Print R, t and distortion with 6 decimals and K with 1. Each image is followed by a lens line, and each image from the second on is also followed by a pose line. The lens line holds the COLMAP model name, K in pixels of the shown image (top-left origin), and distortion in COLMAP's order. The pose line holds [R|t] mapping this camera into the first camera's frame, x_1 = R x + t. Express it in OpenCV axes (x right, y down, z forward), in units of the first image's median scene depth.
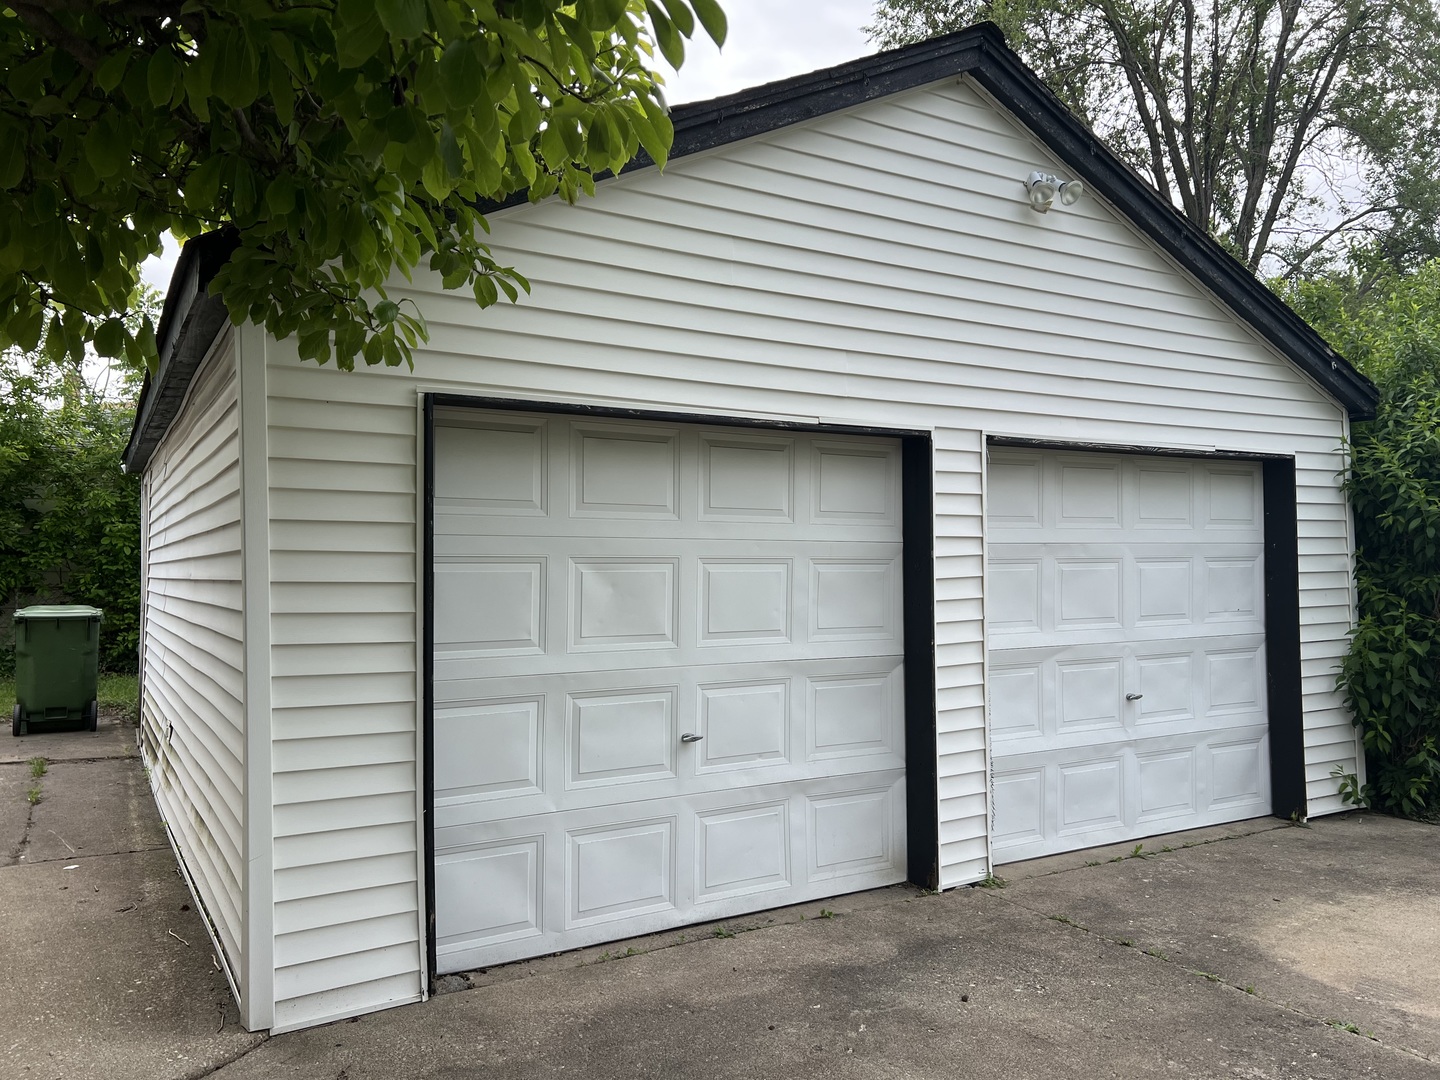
lens RADIAL K [[1079.5, 0, 720.0], [0, 1079.5, 540.0], [0, 0, 1]] dist [0.004295, 0.000822]
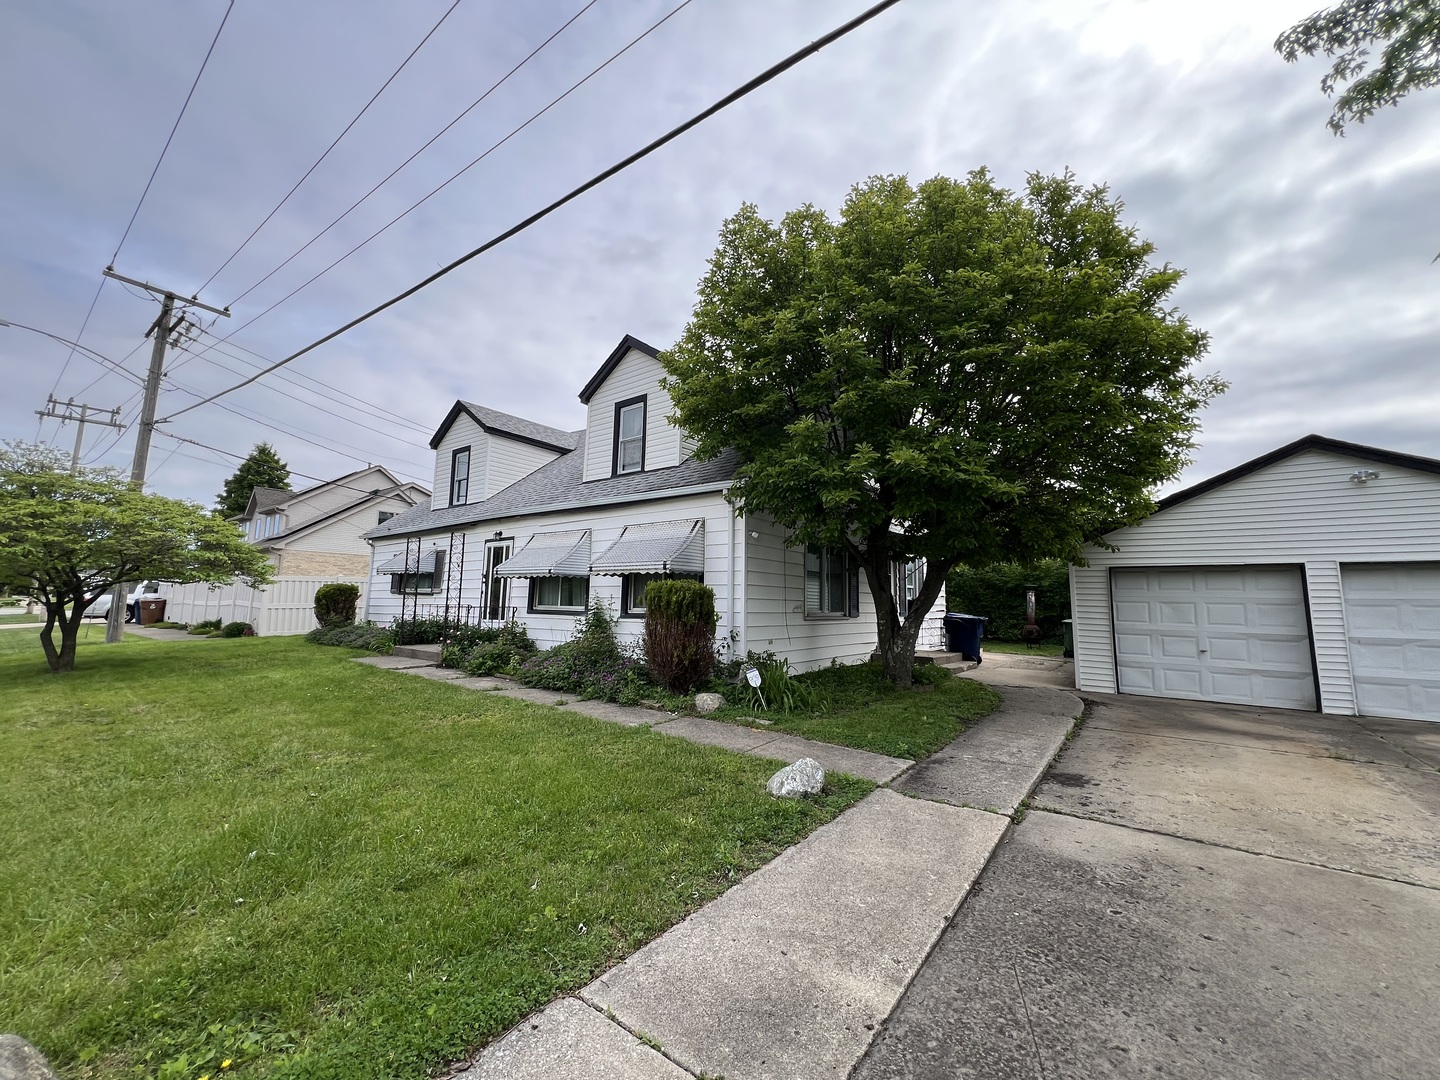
lens RADIAL K [[571.2, 0, 718.6], [0, 571.2, 527.0], [0, 0, 1]] dist [0.000438, 0.000049]
pose [[0.395768, -0.107375, -0.912052, 1.056274], [0.005894, 0.993418, -0.114397, -0.025021], [0.918332, 0.039899, 0.393796, -1.228017]]
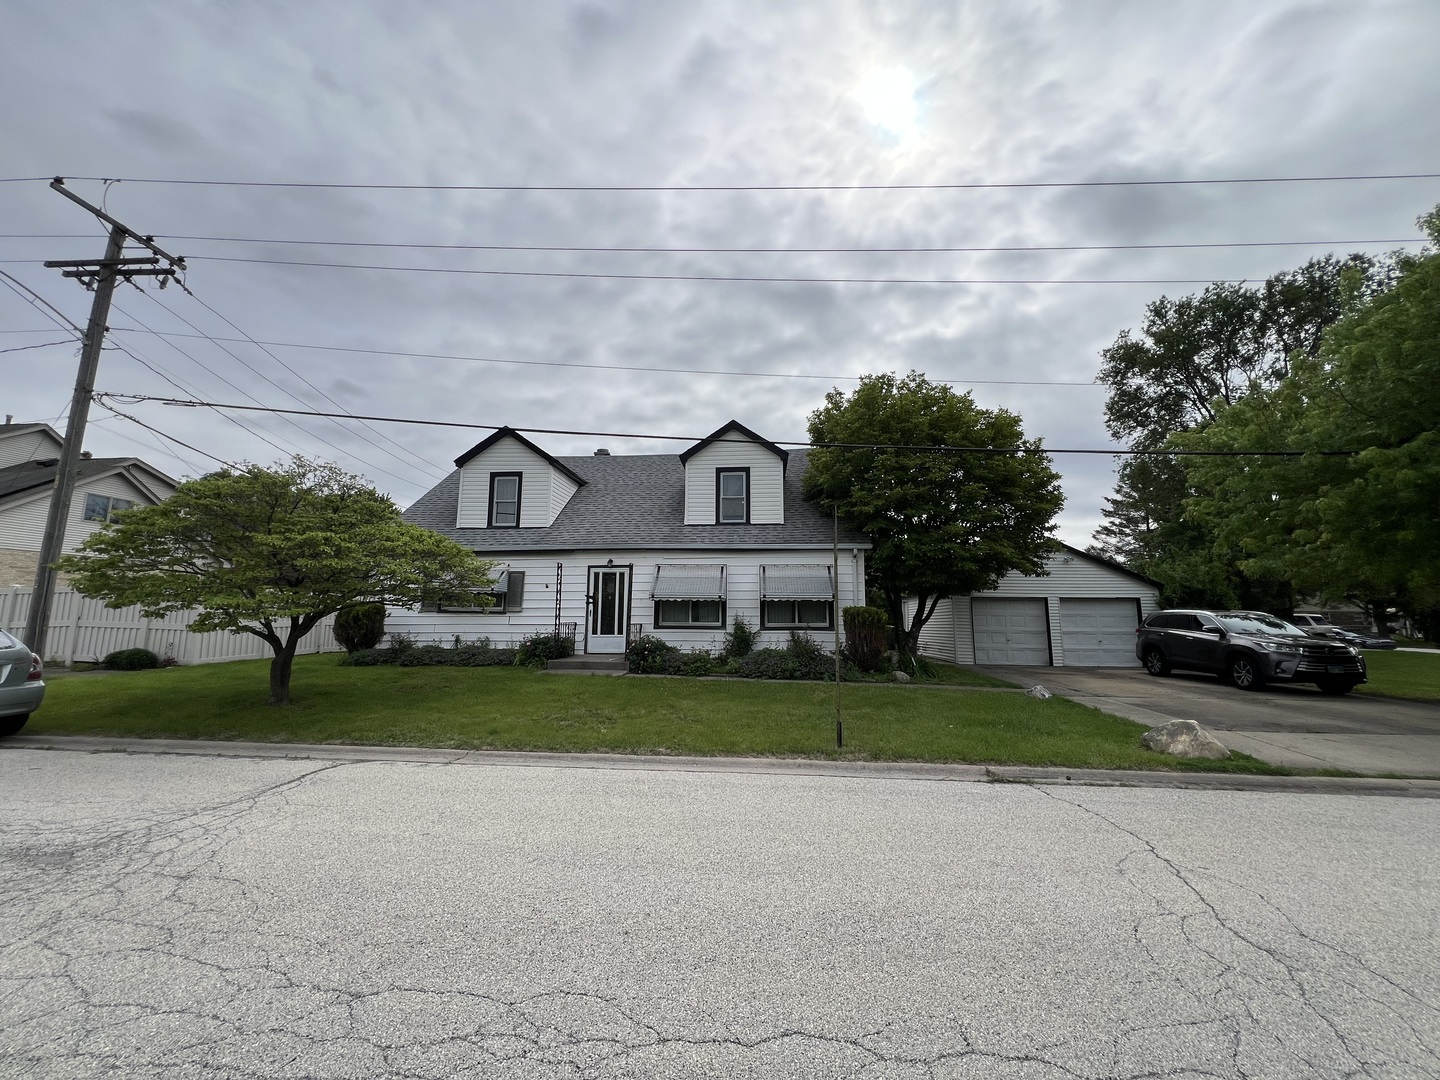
lens RADIAL K [[571.2, 0, 718.6], [0, 571.2, 527.0], [0, 0, 1]] dist [0.000438, 0.000049]
pose [[0.825329, -0.074017, -0.559779, 0.535184], [0.001929, 0.991735, -0.128288, -0.082477], [0.564648, 0.104800, 0.818651, -3.167563]]
